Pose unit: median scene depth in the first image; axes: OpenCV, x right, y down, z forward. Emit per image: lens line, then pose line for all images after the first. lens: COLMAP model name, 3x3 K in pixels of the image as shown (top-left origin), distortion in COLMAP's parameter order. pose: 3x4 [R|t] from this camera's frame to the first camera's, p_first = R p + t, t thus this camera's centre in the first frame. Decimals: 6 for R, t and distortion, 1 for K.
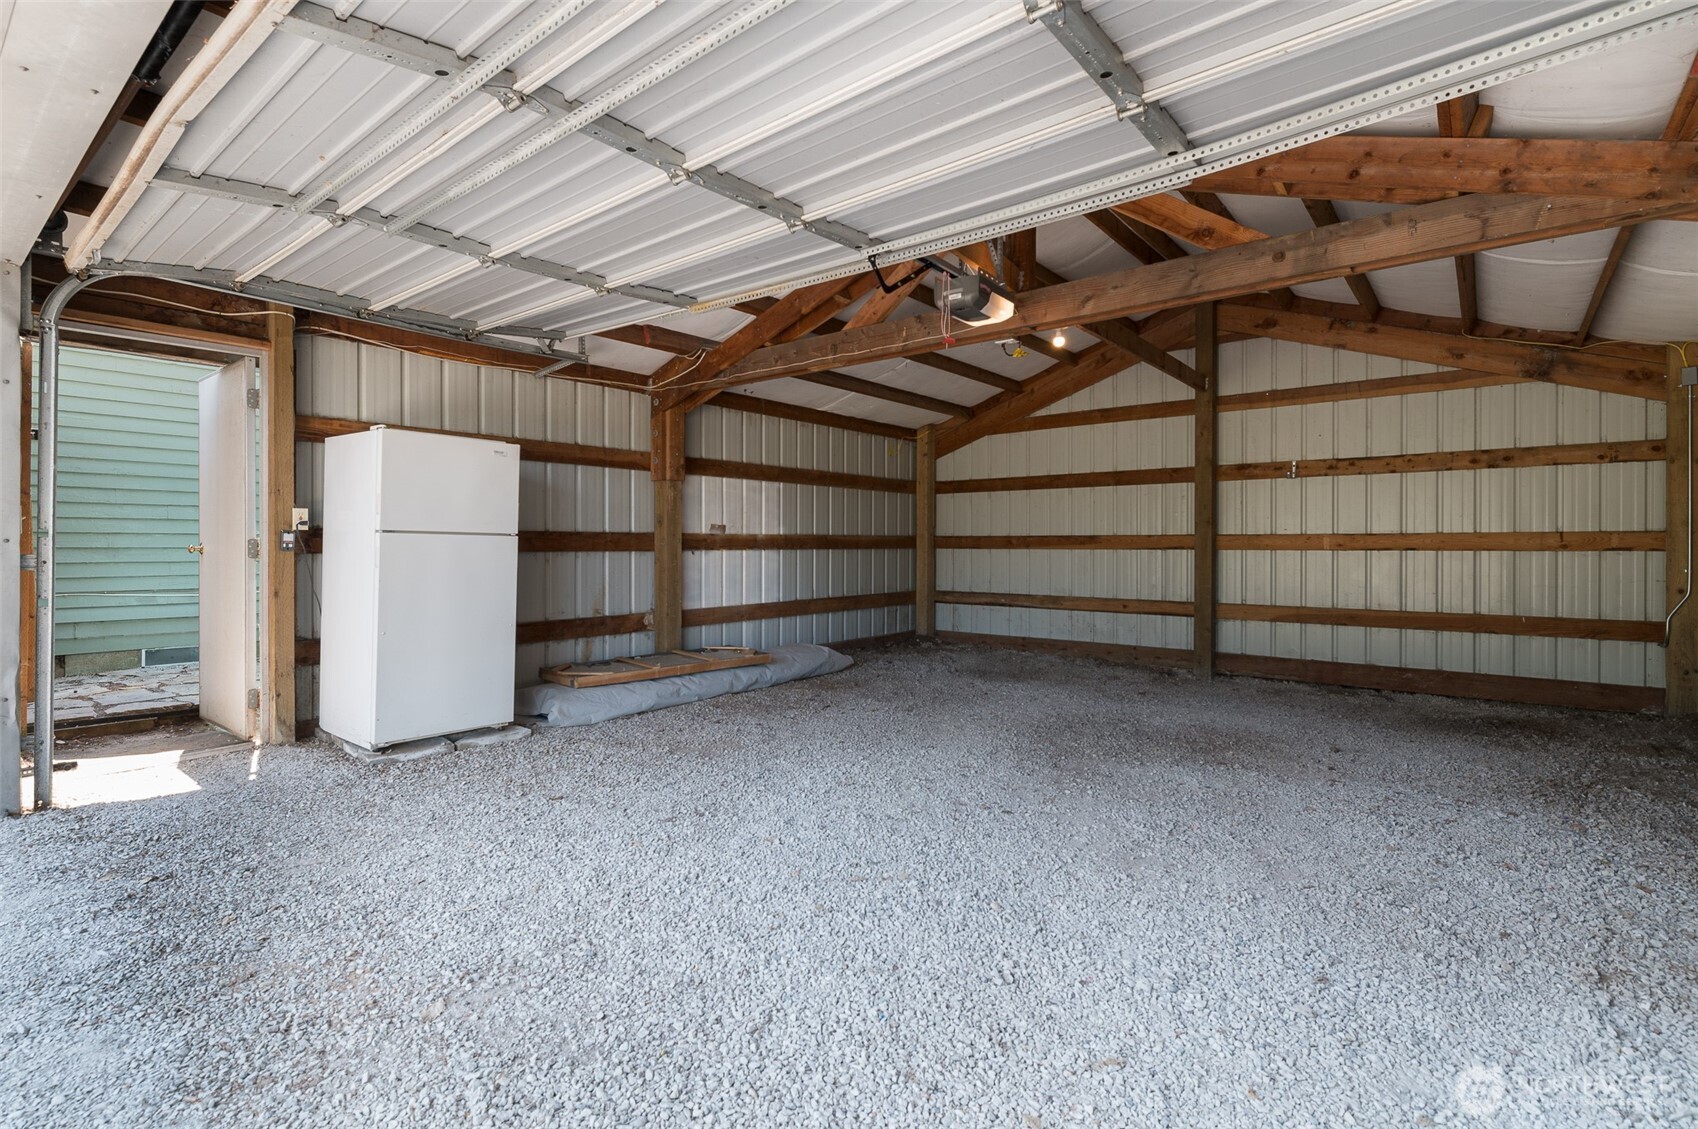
lens RADIAL K [[795.0, 0, 847.5], [0, 795.0, 546.7], [0, 0, 1]] dist [0.000477, -0.000202]
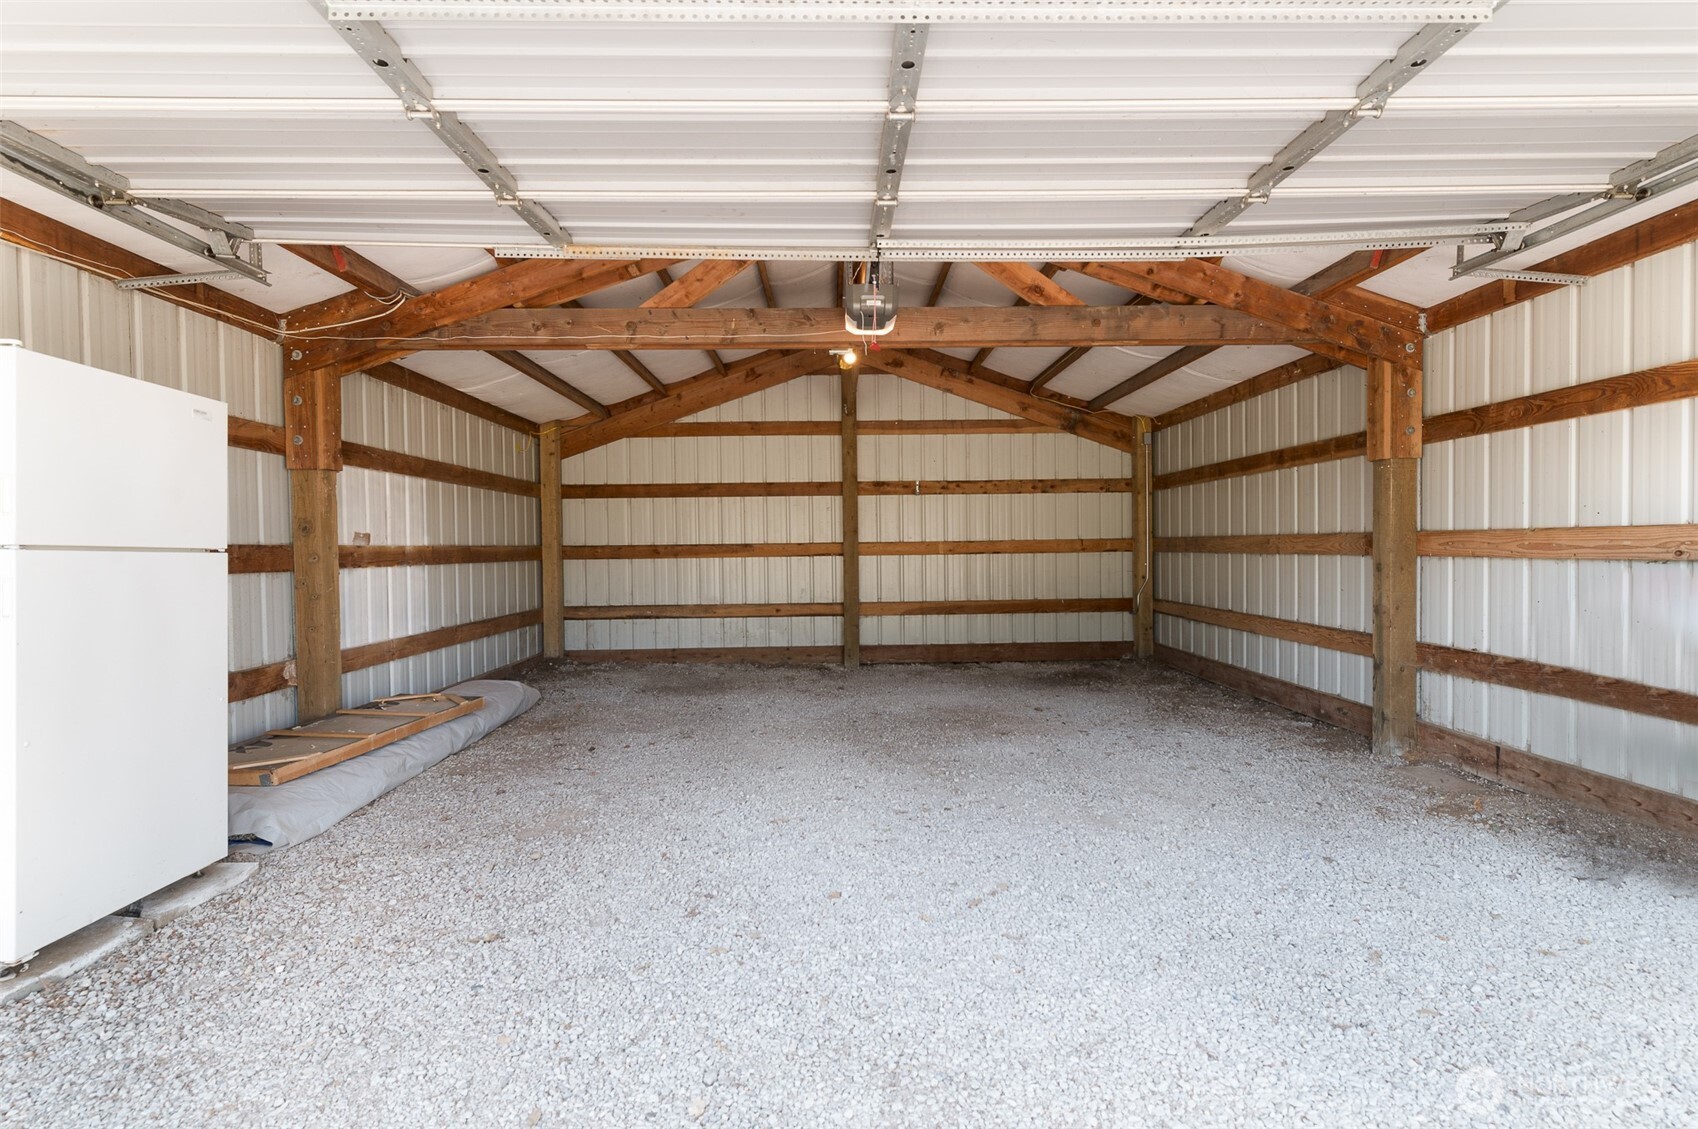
lens RADIAL K [[790.3, 0, 849.0], [0, 790.3, 564.5], [0, 0, 1]] dist [-0.000942, -0.000401]
pose [[0.761093, -0.024296, 0.648188, -0.296922], [0.015674, 0.999695, 0.019067, -0.005530], [-0.648453, -0.004352, 0.761242, 0.153457]]
